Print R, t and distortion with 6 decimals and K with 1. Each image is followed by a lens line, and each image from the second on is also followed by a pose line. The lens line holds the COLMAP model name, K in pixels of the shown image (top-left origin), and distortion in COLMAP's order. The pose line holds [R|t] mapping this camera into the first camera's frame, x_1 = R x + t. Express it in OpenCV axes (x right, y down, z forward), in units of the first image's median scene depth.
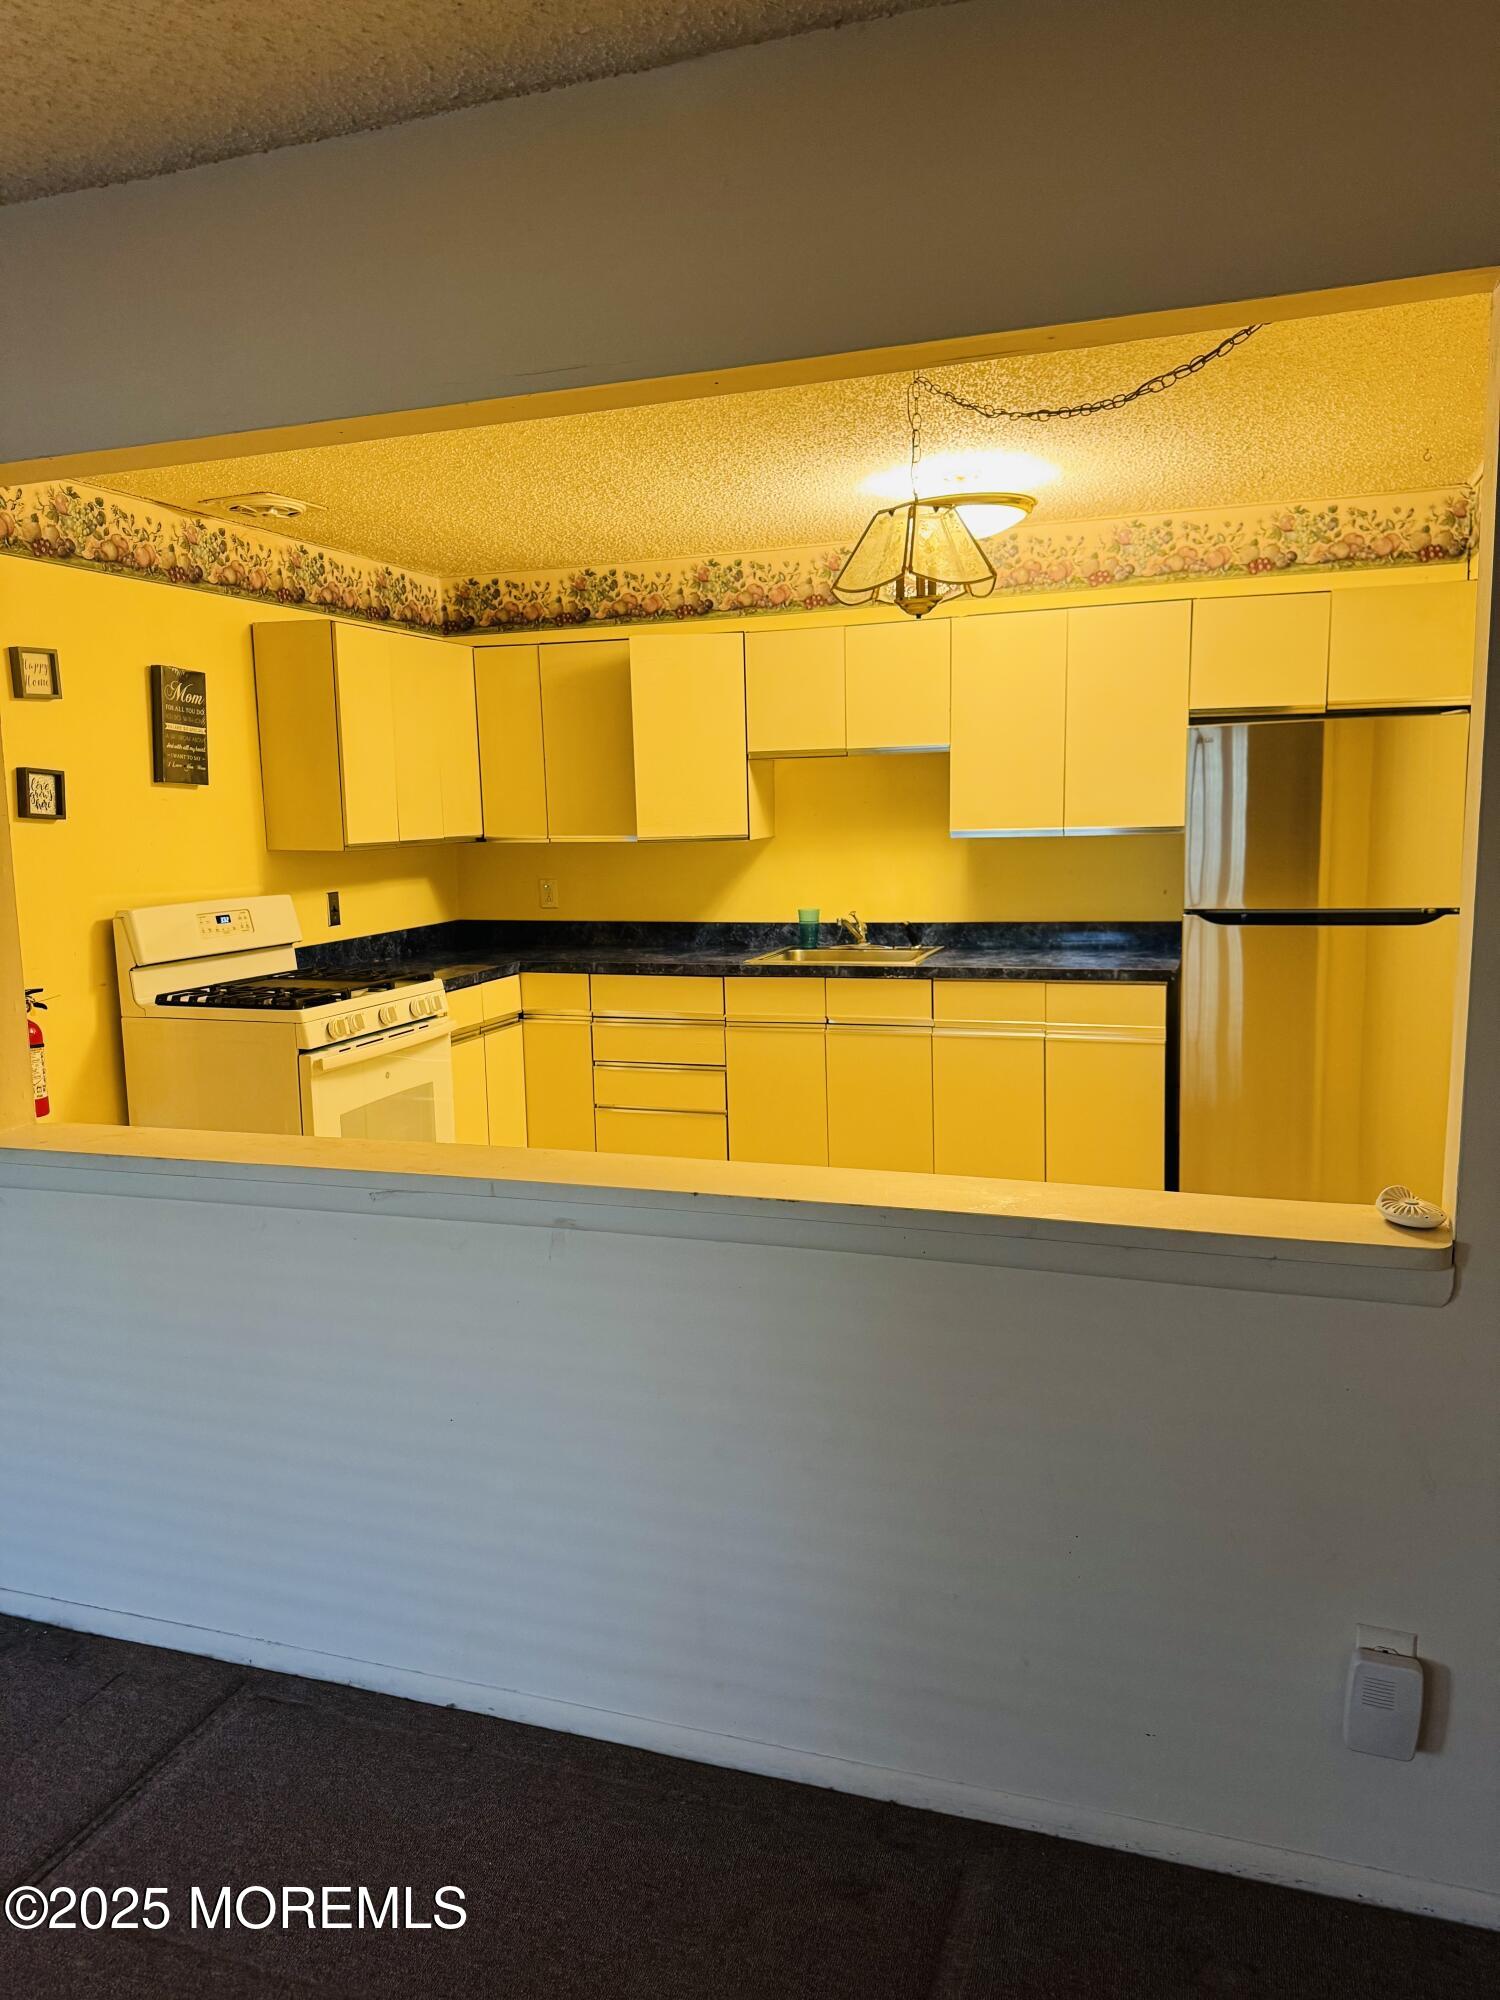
lens RADIAL K [[1407.5, 0, 737.6], [0, 1407.5, 1002.6], [0, 0, 1]] dist [0.023971, -0.027958]
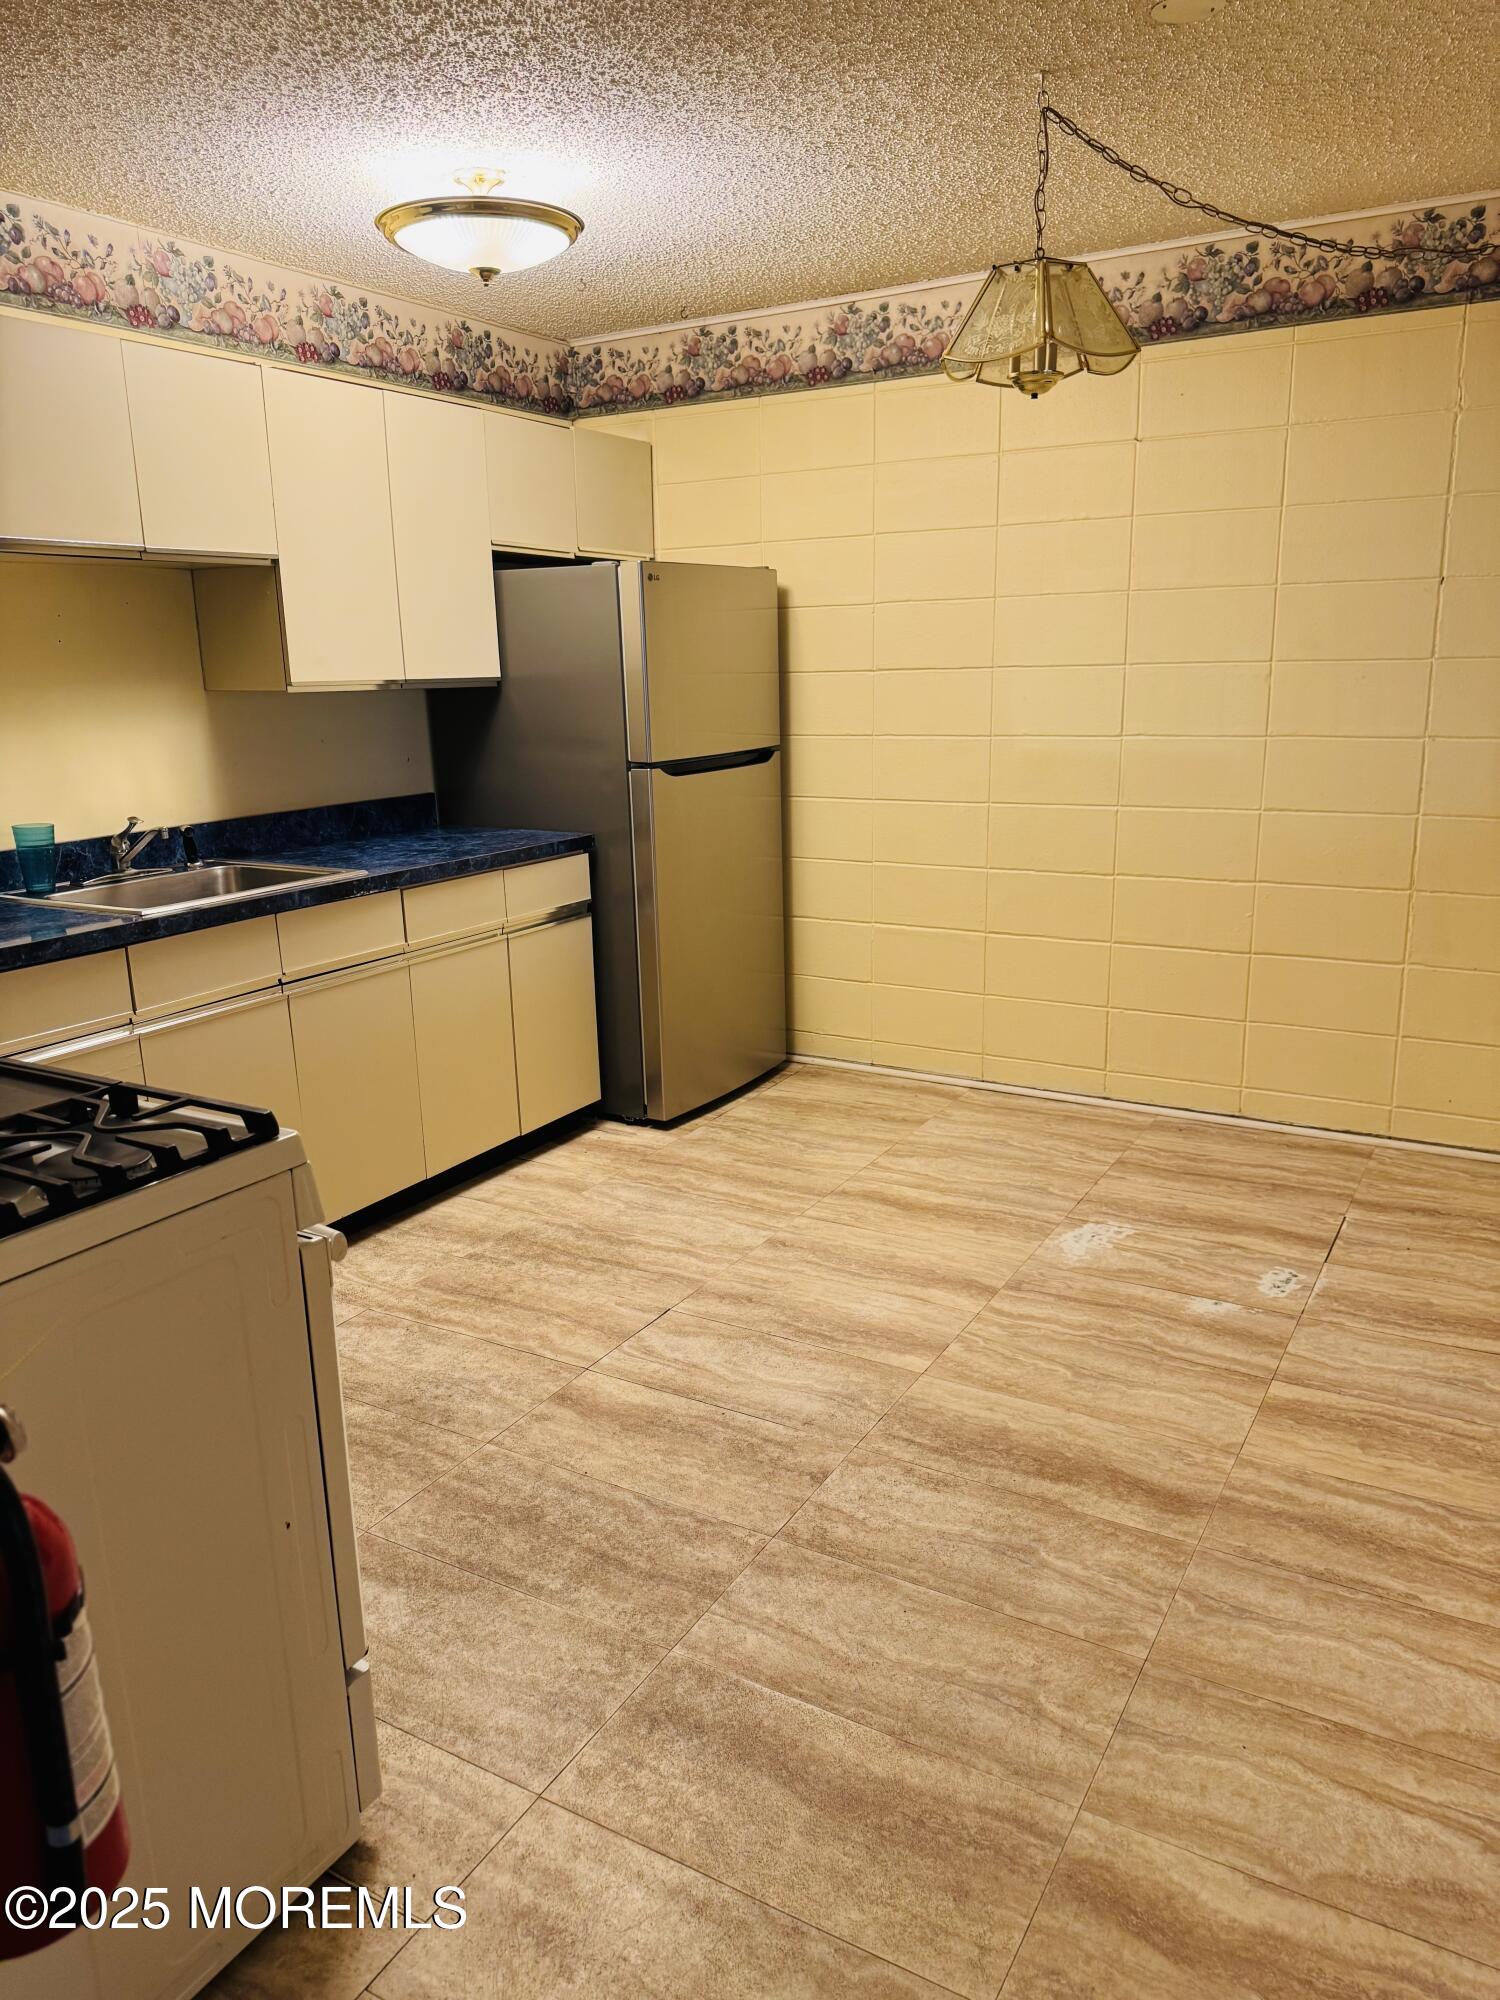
lens RADIAL K [[1418.7, 0, 748.5], [0, 1418.7, 1028.2], [0, 0, 1]] dist [0.000681, -0.007602]
pose [[0.192970, -0.231811, 0.953429, -0.475483], [0.161315, 0.965965, 0.202210, -0.058919], [-0.967853, 0.114781, 0.223797, 0.604538]]
